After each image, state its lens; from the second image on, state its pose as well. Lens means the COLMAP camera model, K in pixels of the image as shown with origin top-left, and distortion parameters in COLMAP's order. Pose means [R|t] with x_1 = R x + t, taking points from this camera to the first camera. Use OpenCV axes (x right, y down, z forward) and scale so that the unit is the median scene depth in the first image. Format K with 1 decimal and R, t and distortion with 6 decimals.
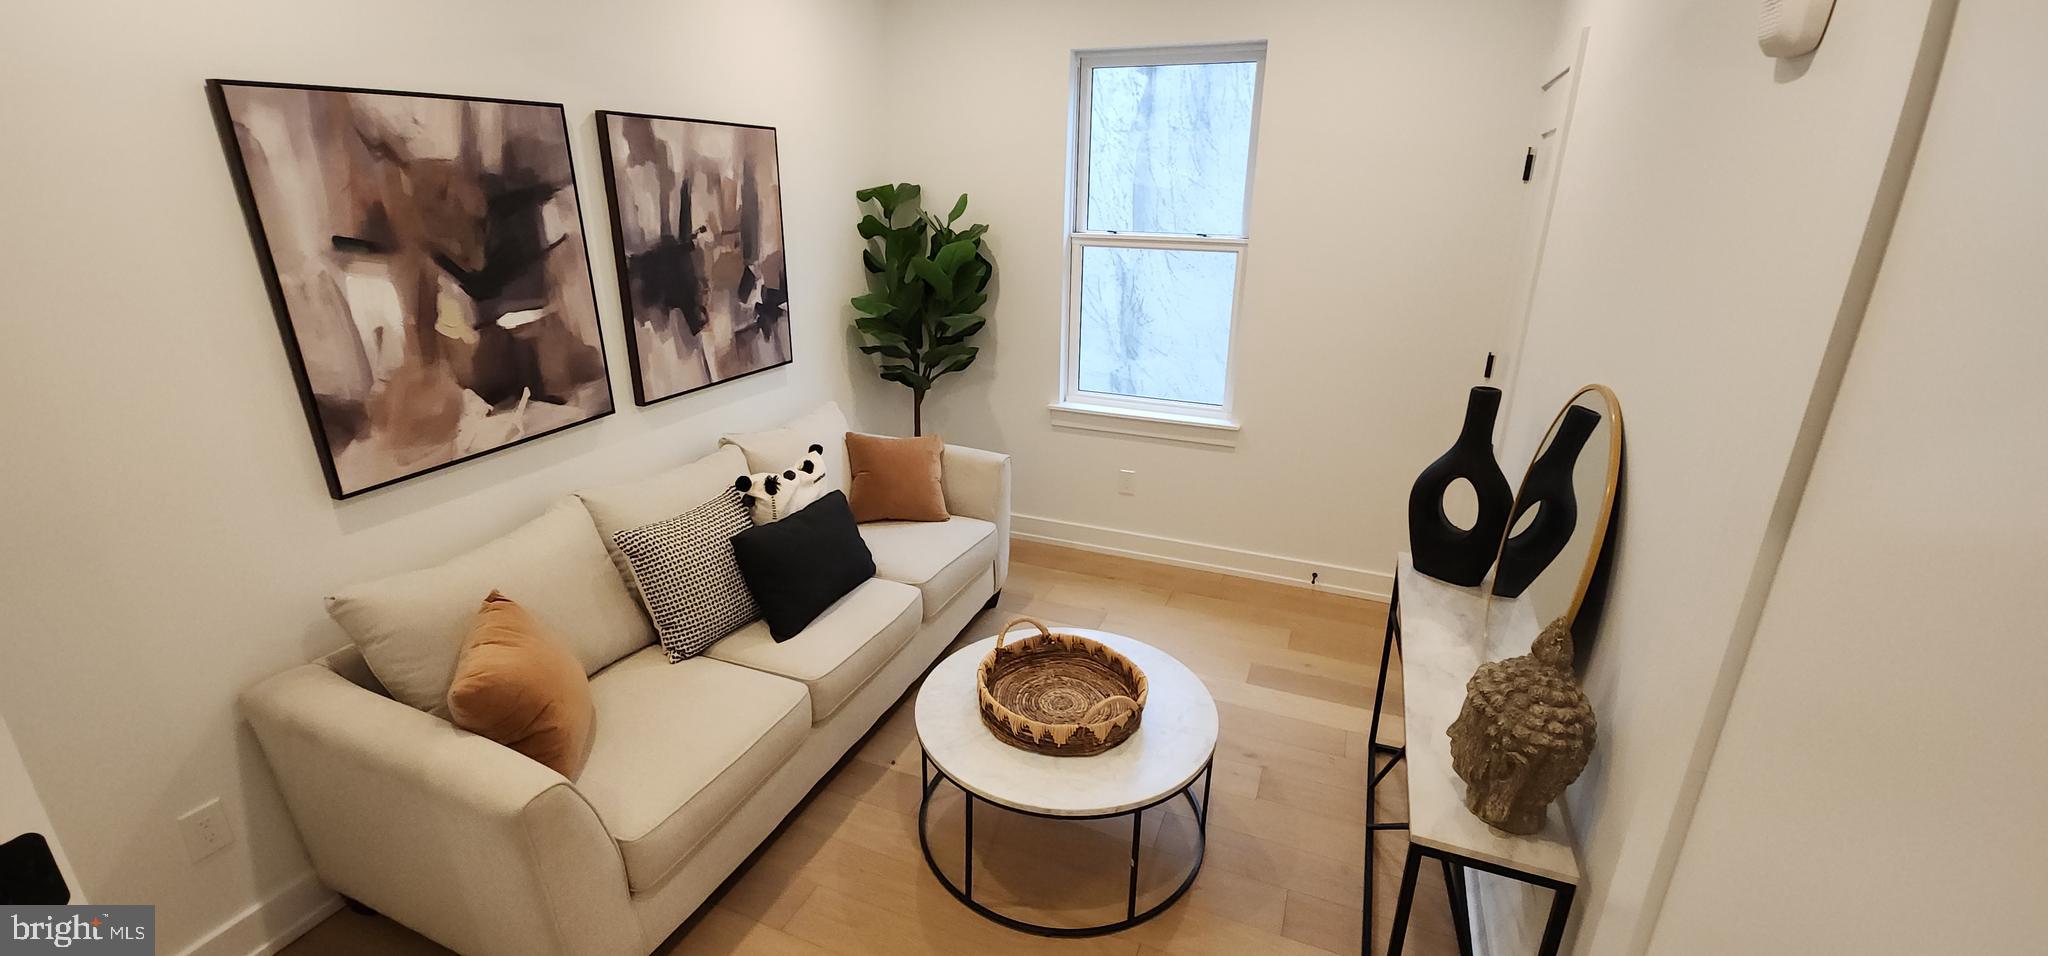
lens RADIAL K [[834.5, 0, 1020.7], [0, 834.5, 478.3], [0, 0, 1]] dist [0.007259, -0.006719]
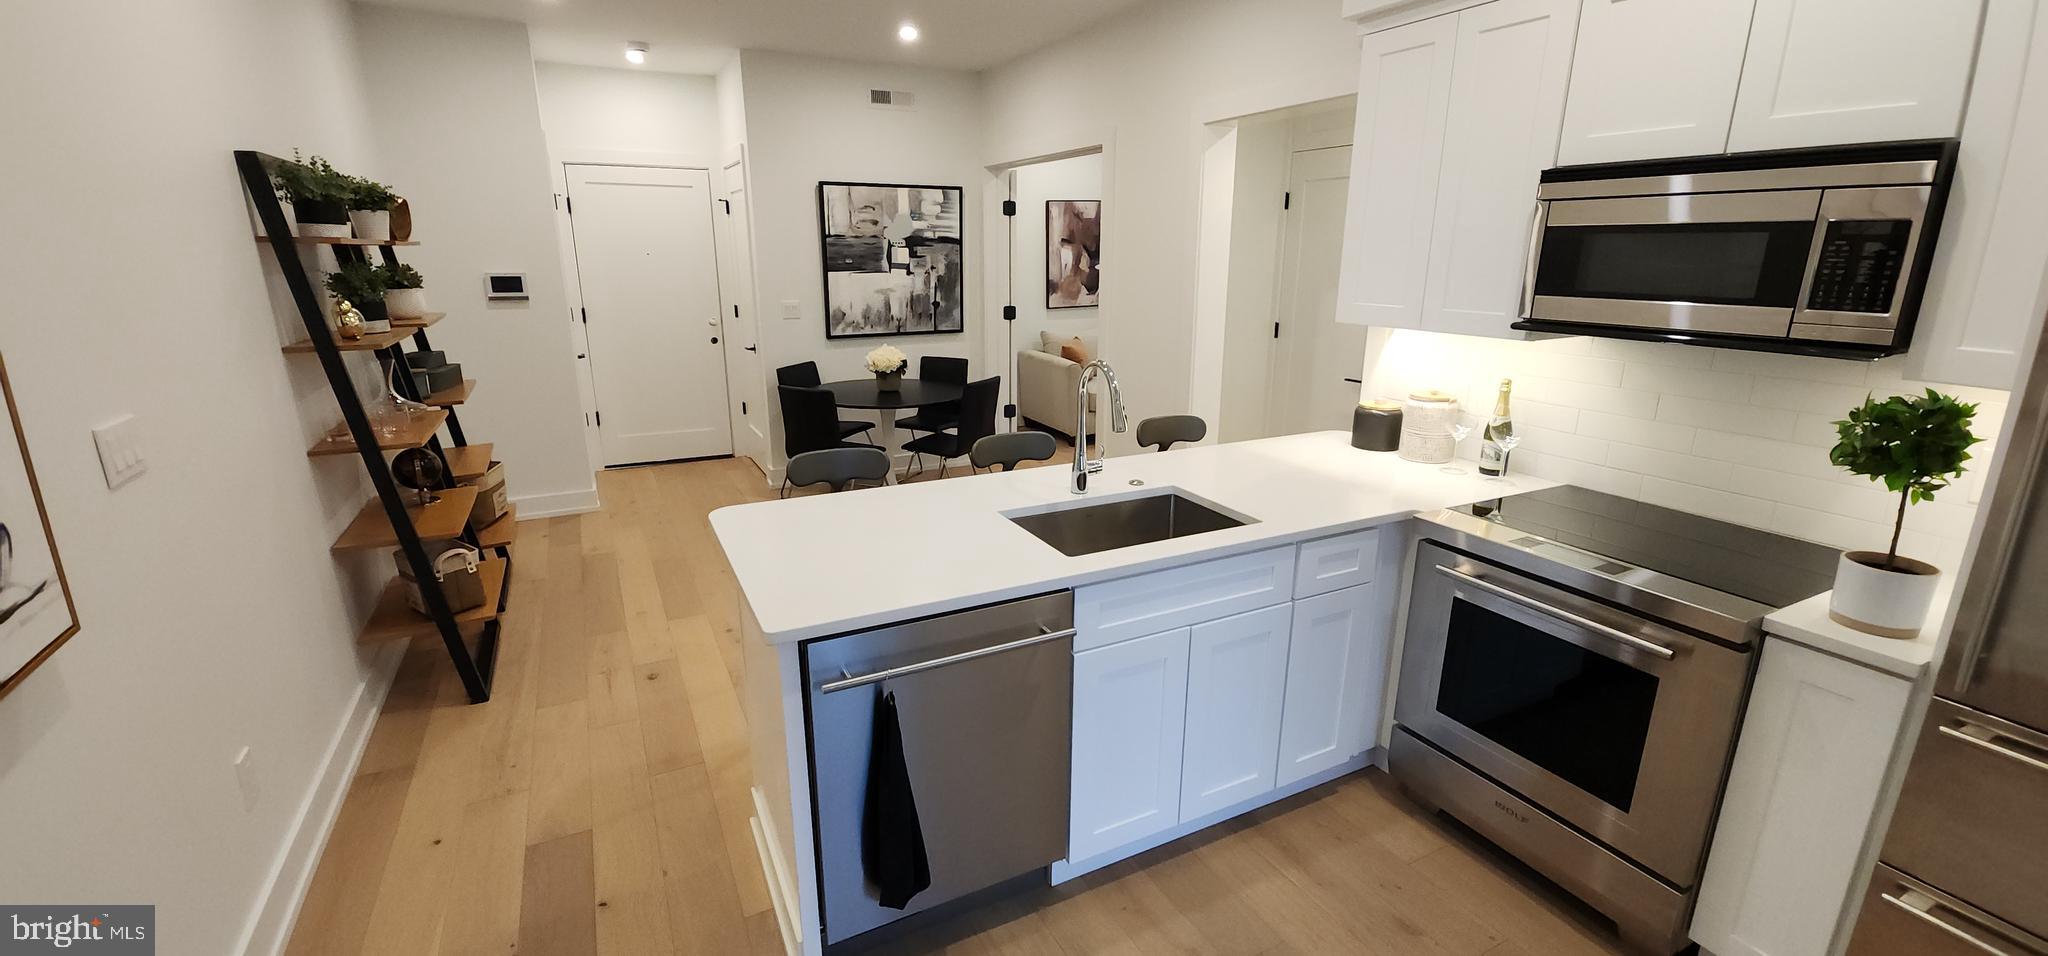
lens RADIAL K [[834.5, 0, 1017.0], [0, 834.5, 479.6], [0, 0, 1]] dist [0.007259, -0.006719]
pose [[0.765506, 0.166655, -0.621471, 1.203141], [-0.210432, 0.977604, 0.002954, 0.626041], [0.608045, 0.128516, 0.783431, -1.504941]]
